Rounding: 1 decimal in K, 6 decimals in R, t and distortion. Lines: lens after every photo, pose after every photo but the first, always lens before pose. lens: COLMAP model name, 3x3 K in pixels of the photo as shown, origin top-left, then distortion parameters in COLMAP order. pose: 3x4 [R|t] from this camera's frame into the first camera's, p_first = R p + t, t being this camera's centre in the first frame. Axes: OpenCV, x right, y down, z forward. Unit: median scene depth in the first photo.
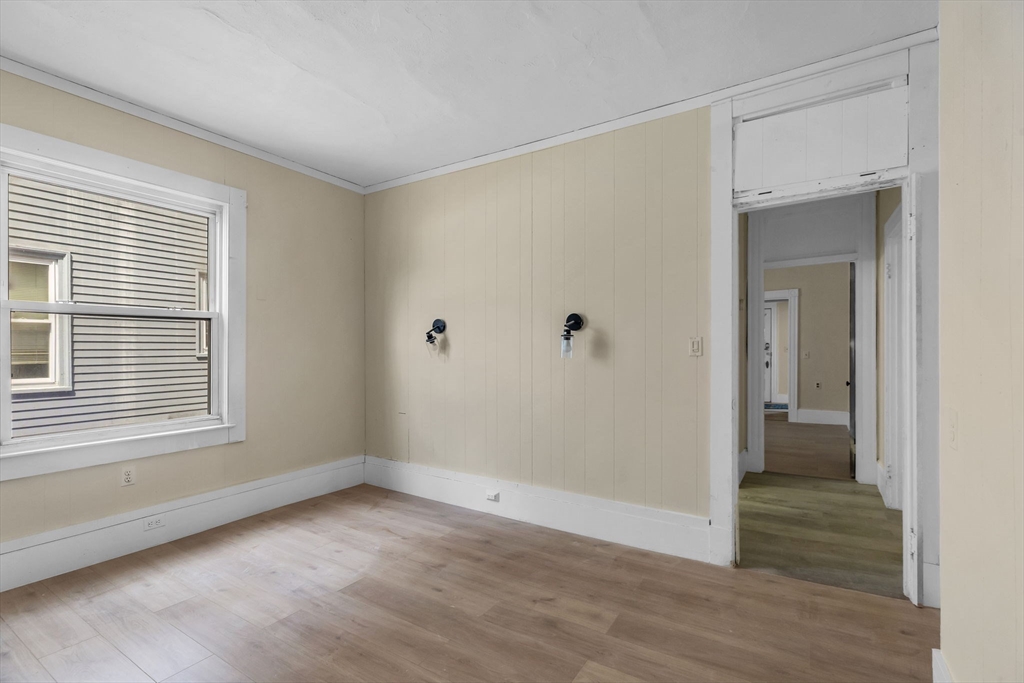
lens RADIAL K [[477.2, 0, 507.4], [0, 477.2, 347.2], [0, 0, 1]] dist [0.015107, 0.000053]
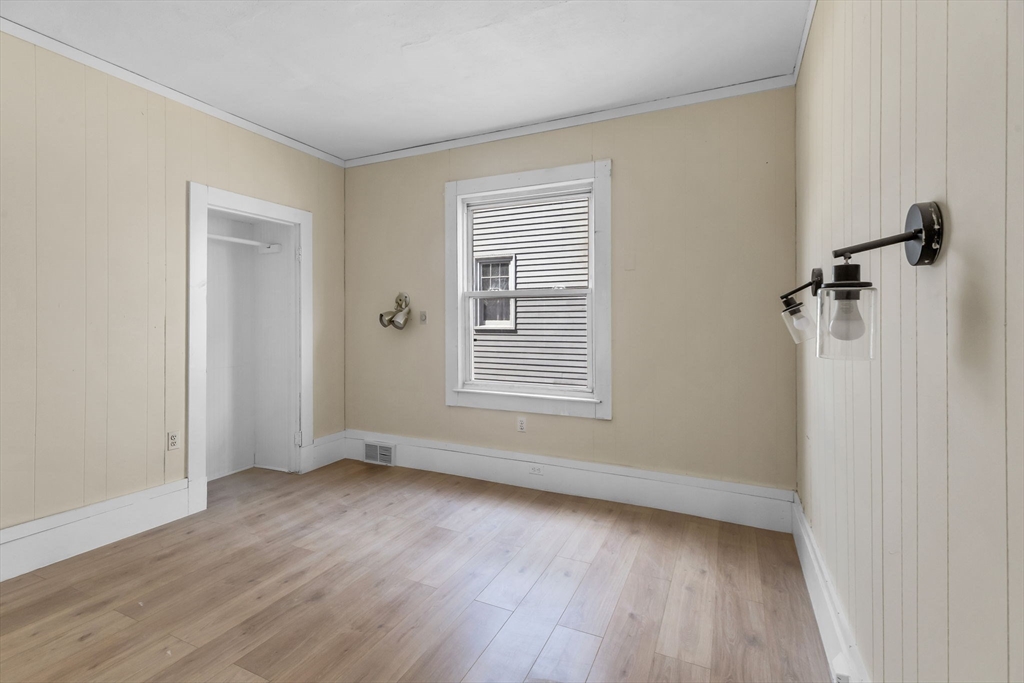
lens RADIAL K [[477.2, 0, 497.5], [0, 477.2, 321.0], [0, 0, 1]] dist [0.015107, 0.000053]
pose [[0.112979, -0.001491, -0.993596, 0.420114], [-0.001446, 0.999998, -0.001665, -0.000804], [0.993596, 0.001625, 0.112976, 0.752721]]
